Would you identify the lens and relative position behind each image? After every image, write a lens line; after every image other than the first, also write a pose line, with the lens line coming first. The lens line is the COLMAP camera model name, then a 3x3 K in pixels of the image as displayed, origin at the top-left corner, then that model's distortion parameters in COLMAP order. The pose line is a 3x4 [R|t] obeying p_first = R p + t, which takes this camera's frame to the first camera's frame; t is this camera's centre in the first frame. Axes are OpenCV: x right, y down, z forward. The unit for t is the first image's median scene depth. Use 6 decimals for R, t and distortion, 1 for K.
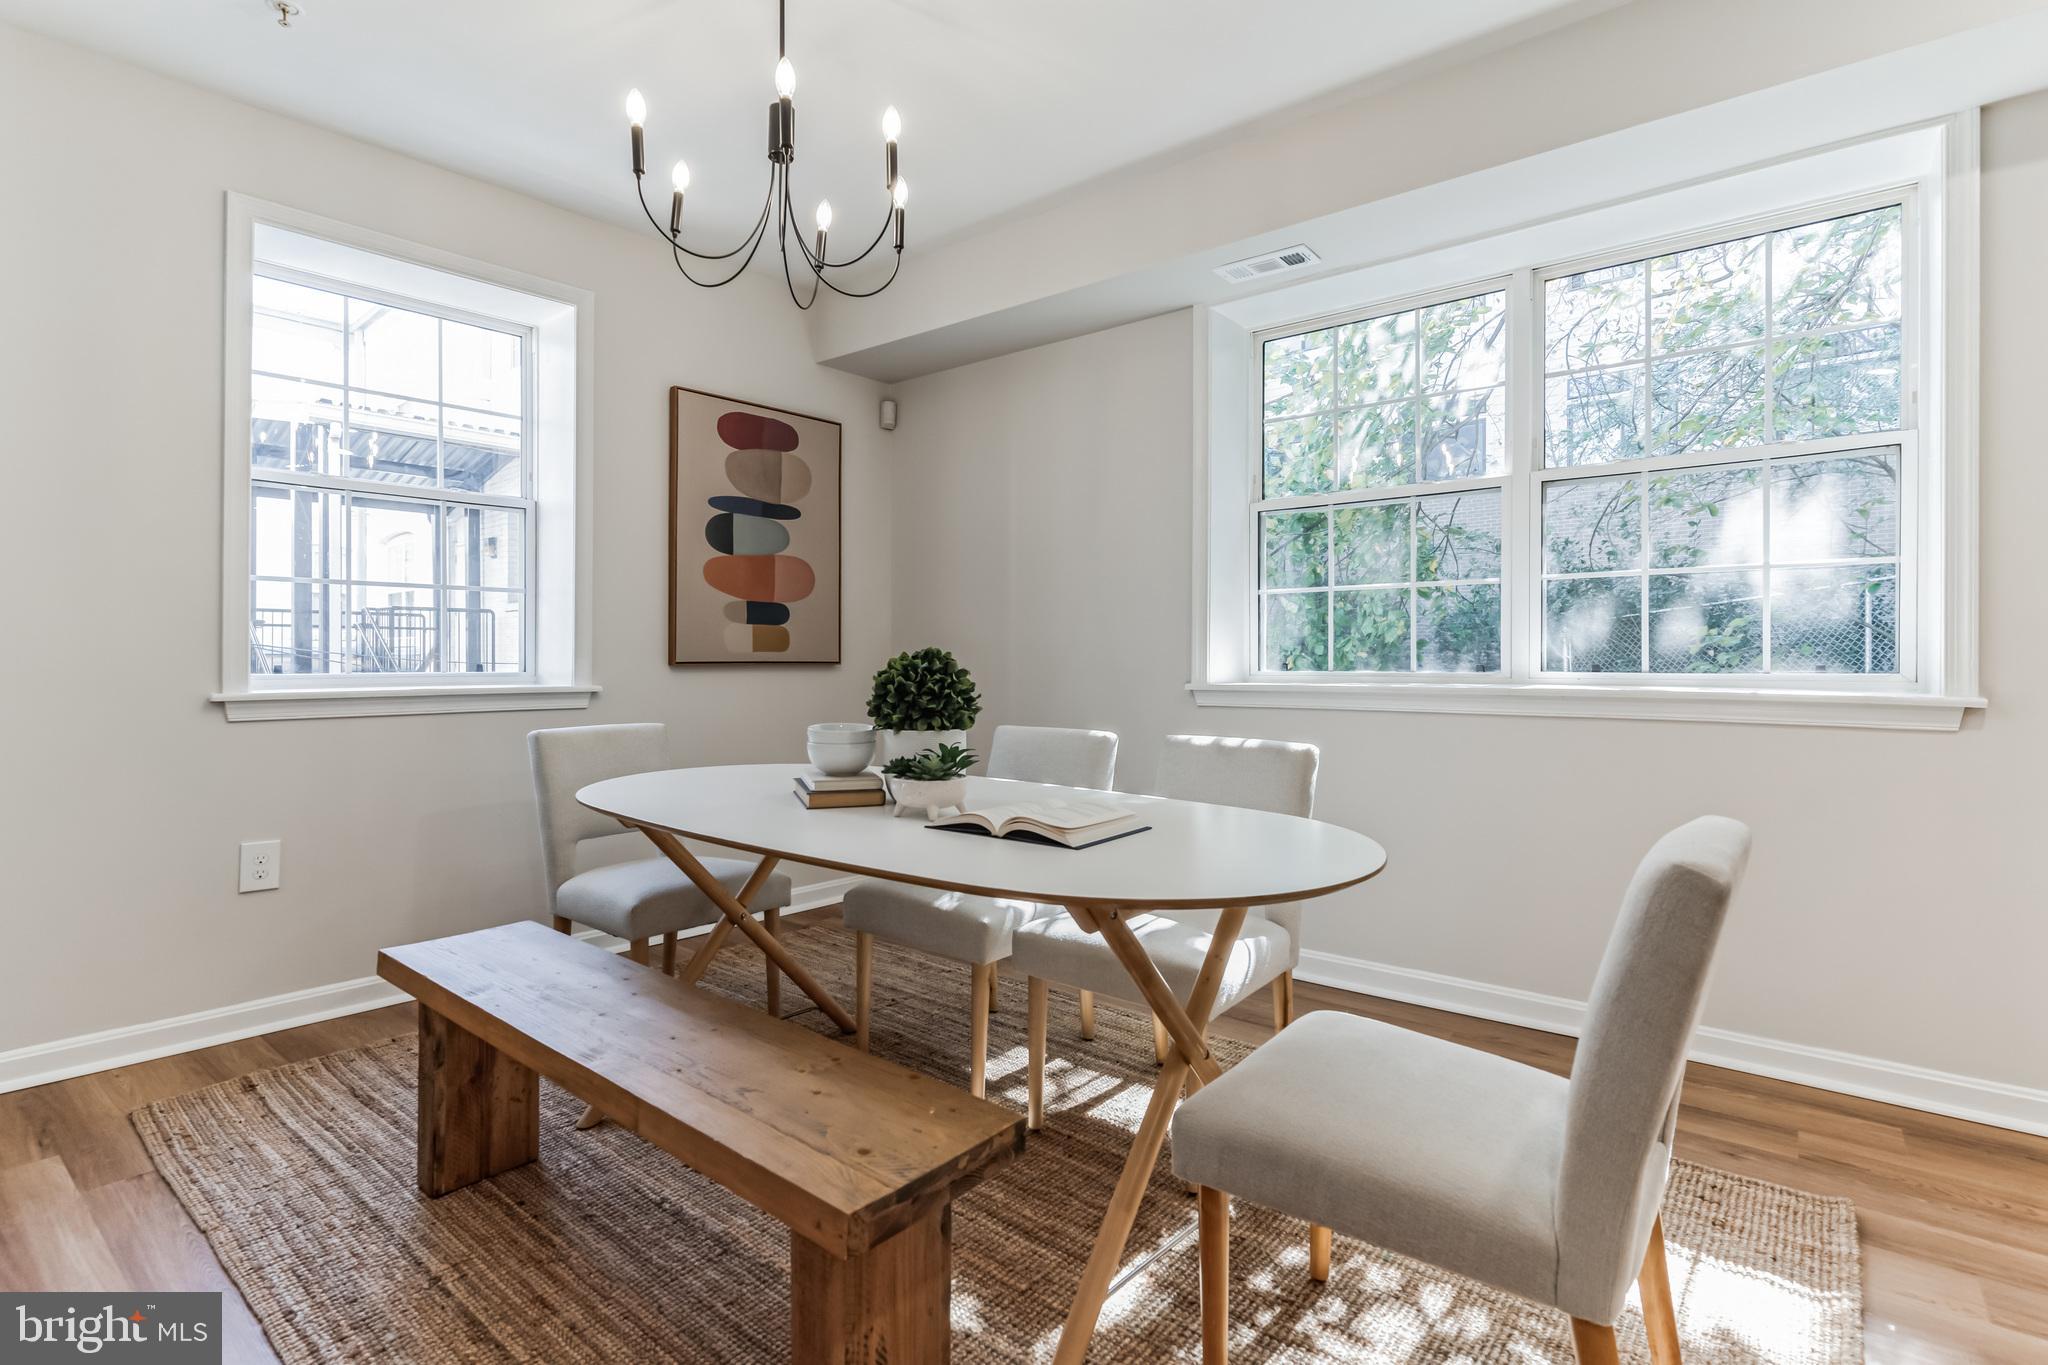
lens RADIAL K [[991.8, 0, 1026.9], [0, 991.8, 638.0], [0, 0, 1]] dist [0.001757, 0.000169]
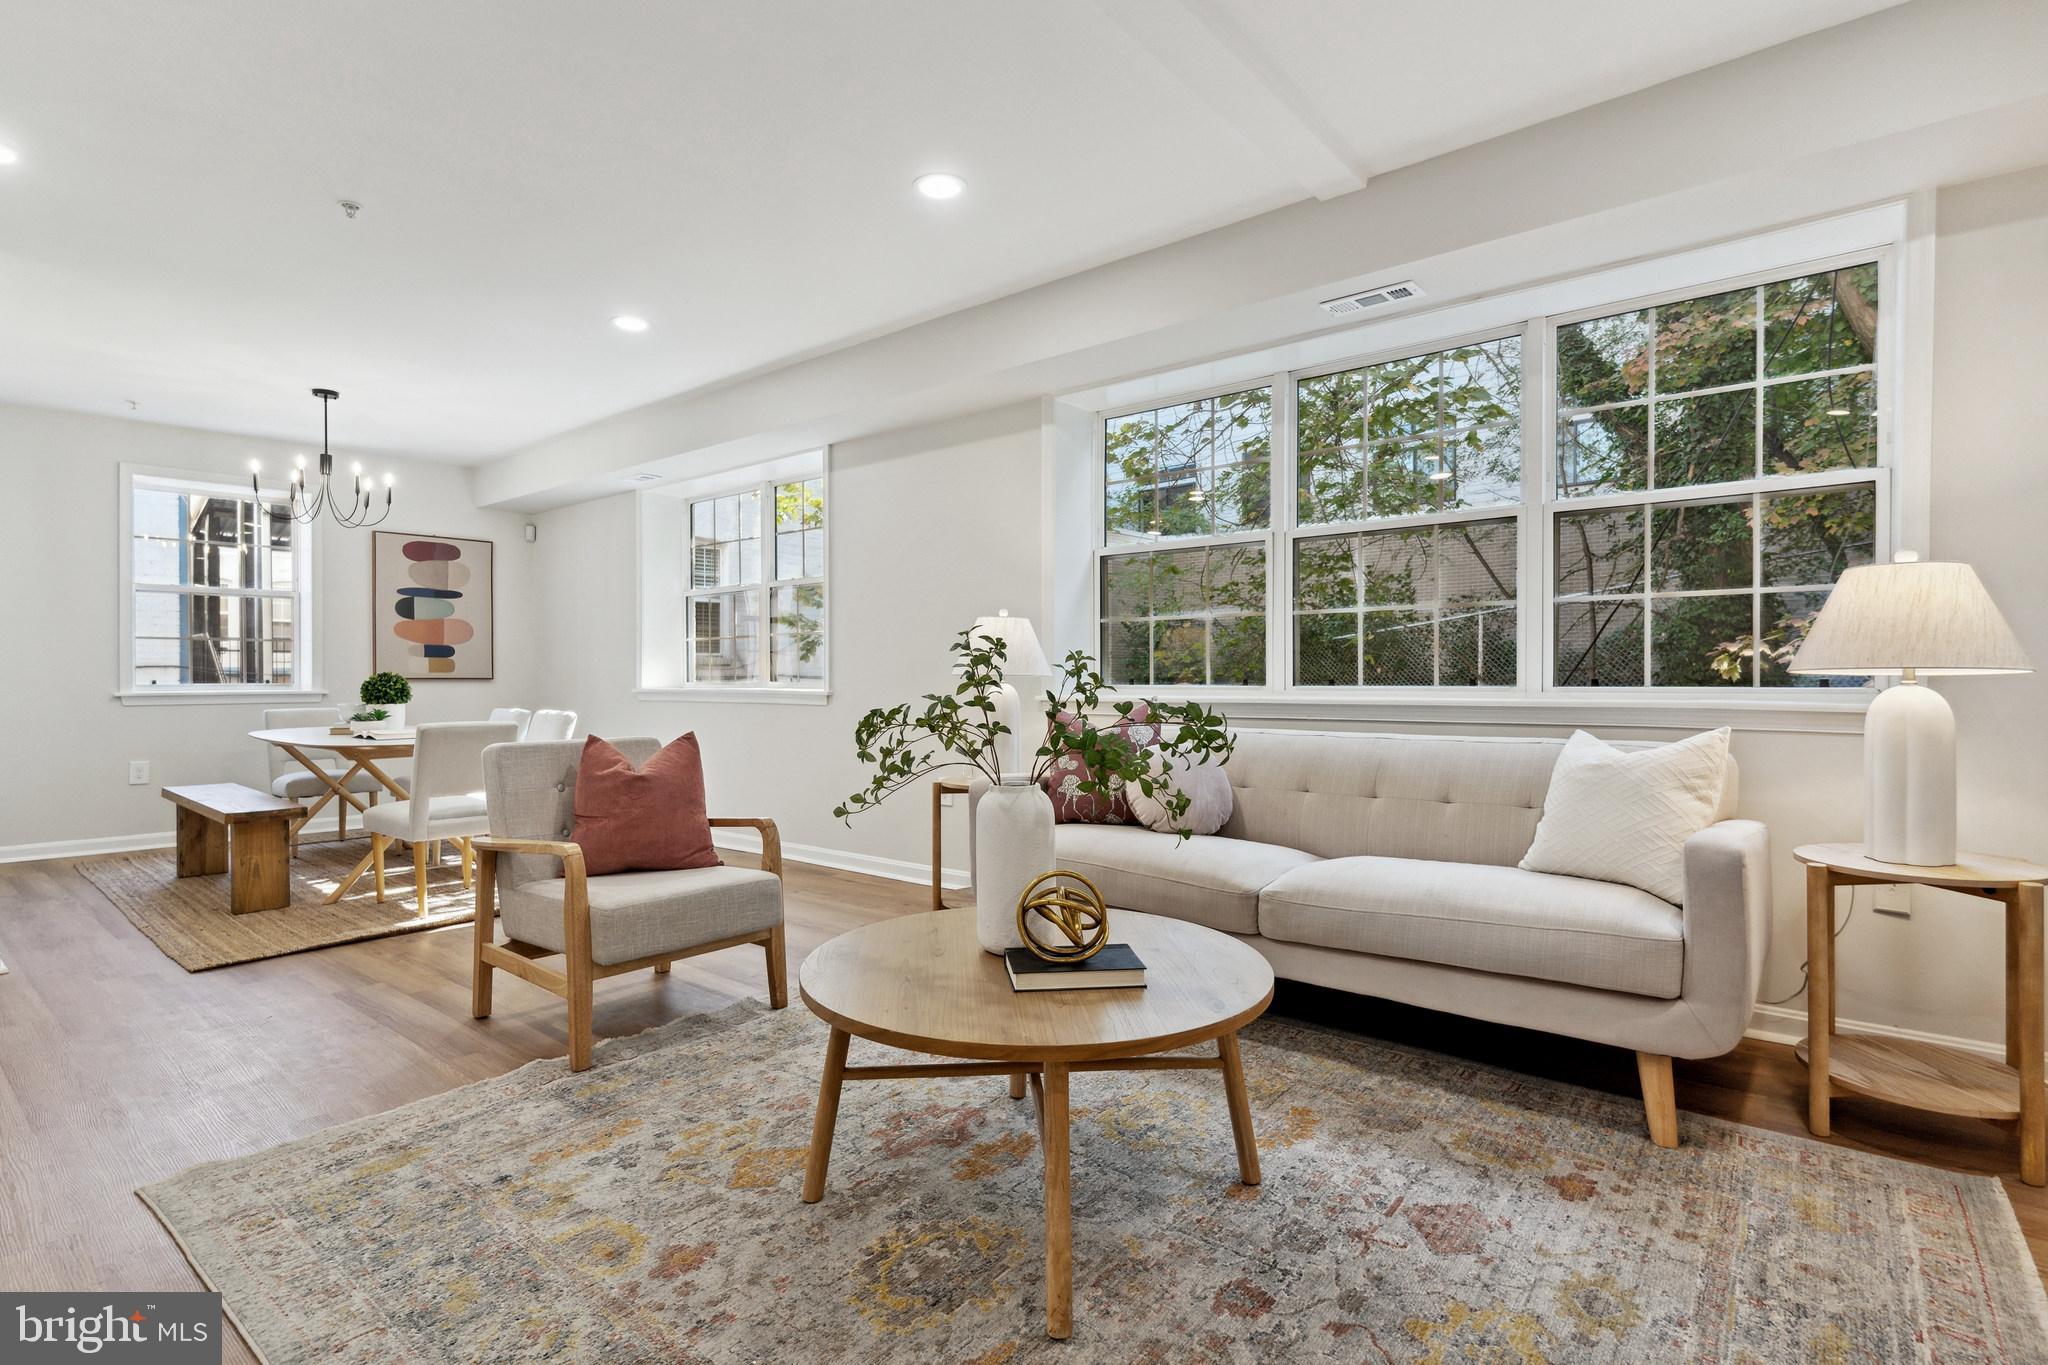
lens RADIAL K [[984.8, 0, 1021.3], [0, 984.8, 662.2], [0, 0, 1]] dist [-0.001729, -0.000337]
pose [[0.999968, -0.005219, -0.006011, 0.843035], [0.005261, 0.999961, 0.007041, -0.012503], [0.005974, -0.007072, 0.999957, -0.814498]]
